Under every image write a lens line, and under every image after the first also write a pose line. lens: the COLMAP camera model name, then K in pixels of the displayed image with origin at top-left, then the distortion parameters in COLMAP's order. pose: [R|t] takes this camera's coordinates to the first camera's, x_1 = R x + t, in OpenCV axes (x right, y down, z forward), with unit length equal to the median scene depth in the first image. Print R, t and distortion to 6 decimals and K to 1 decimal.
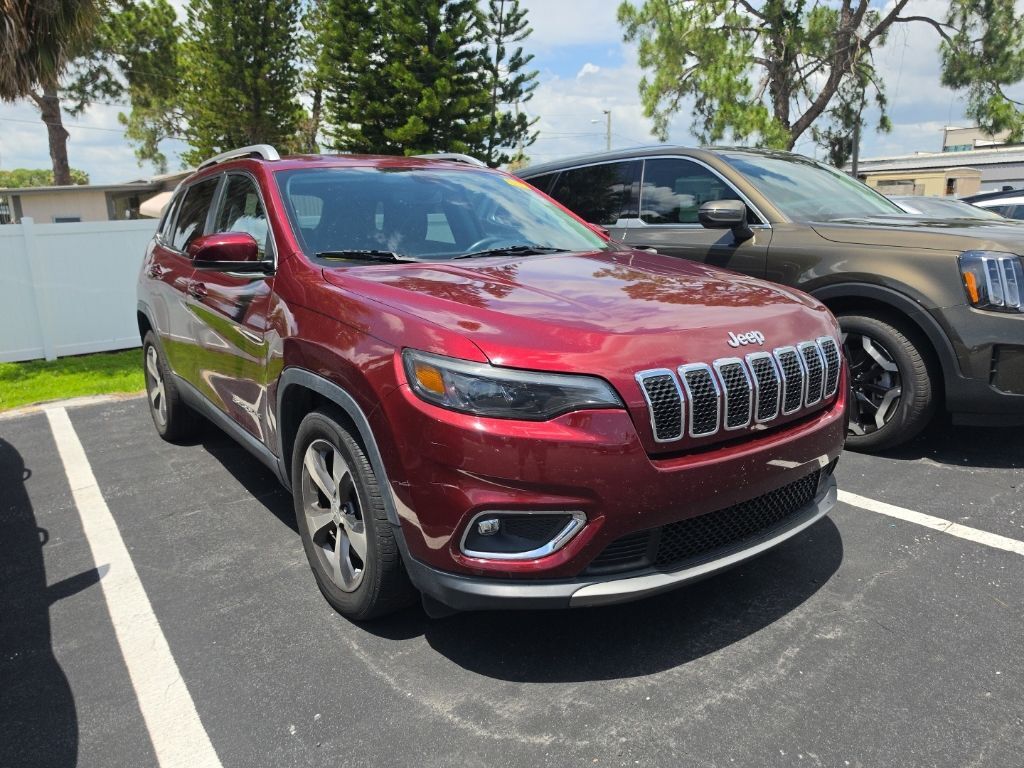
lens RADIAL K [[713.6, 0, 497.4], [0, 713.6, 402.4], [0, 0, 1]] dist [-0.008865, -0.005297]
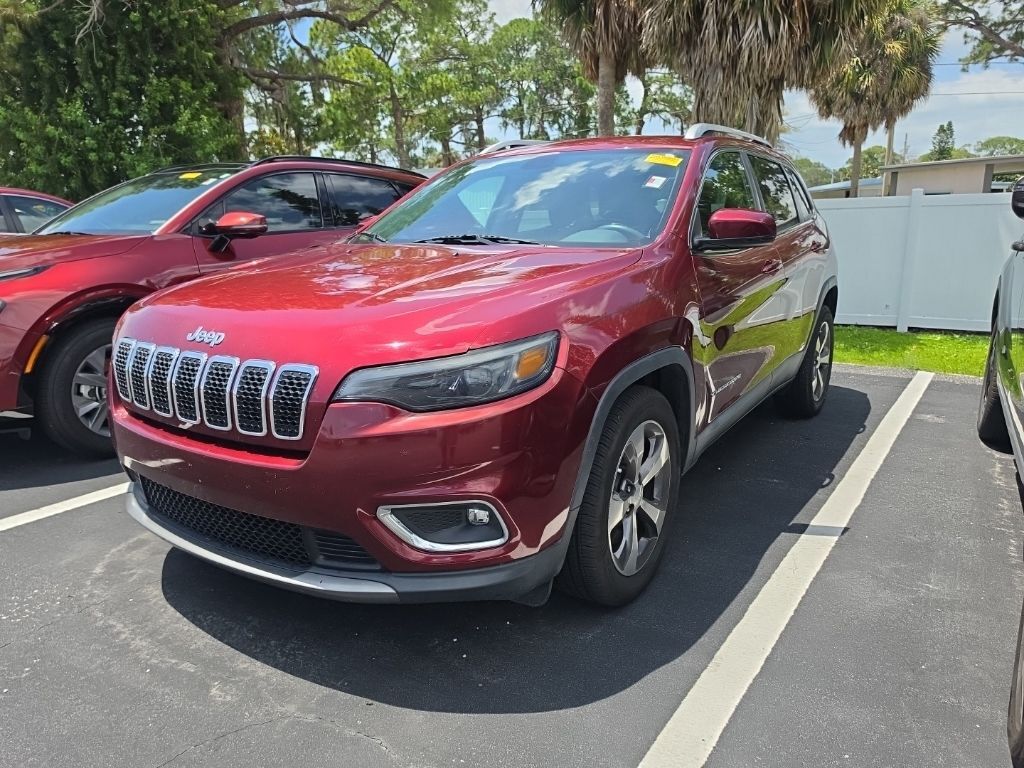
lens RADIAL K [[713.6, 0, 508.7], [0, 713.6, 393.4], [0, 0, 1]] dist [-0.008865, -0.005297]
pose [[0.334677, 0.235397, -0.912458, 0.923447], [-0.211128, 0.962412, 0.170845, -0.177734], [0.918377, 0.135467, 0.371796, 0.680047]]
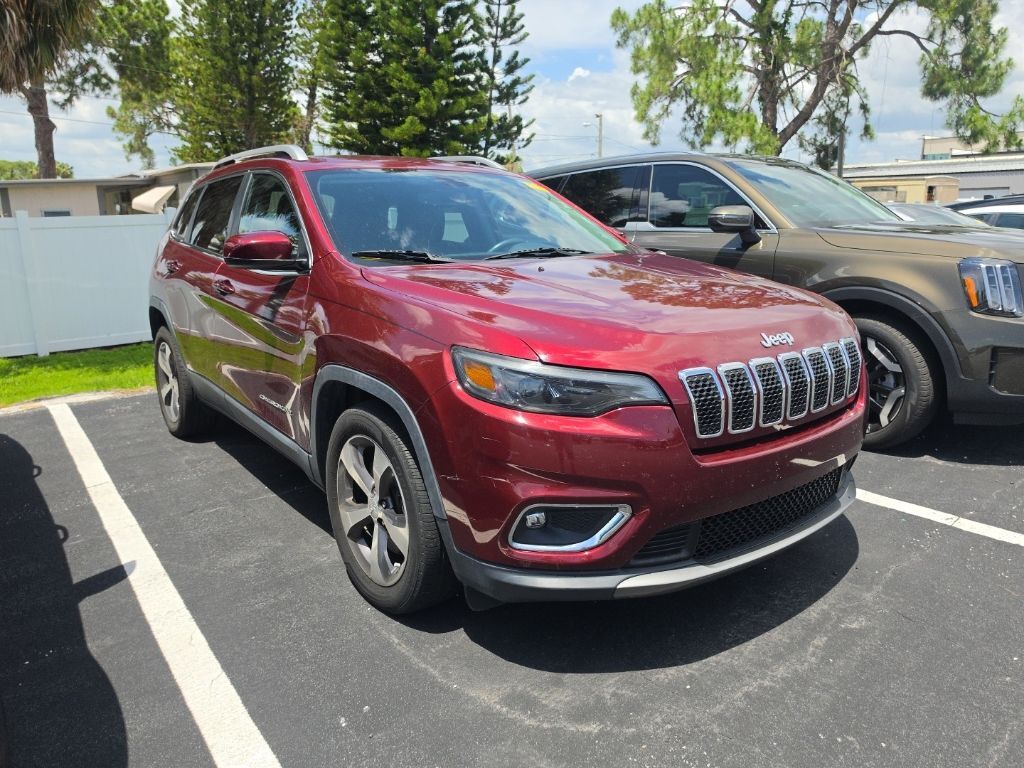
lens RADIAL K [[713.6, 0, 517.4], [0, 713.6, 386.1], [0, 0, 1]] dist [-0.008865, -0.005297]
pose [[0.999138, 0.005211, 0.041195, -0.049588], [-0.004323, 0.999757, -0.021601, 0.002051], [-0.041298, 0.021404, 0.998918, -0.018318]]
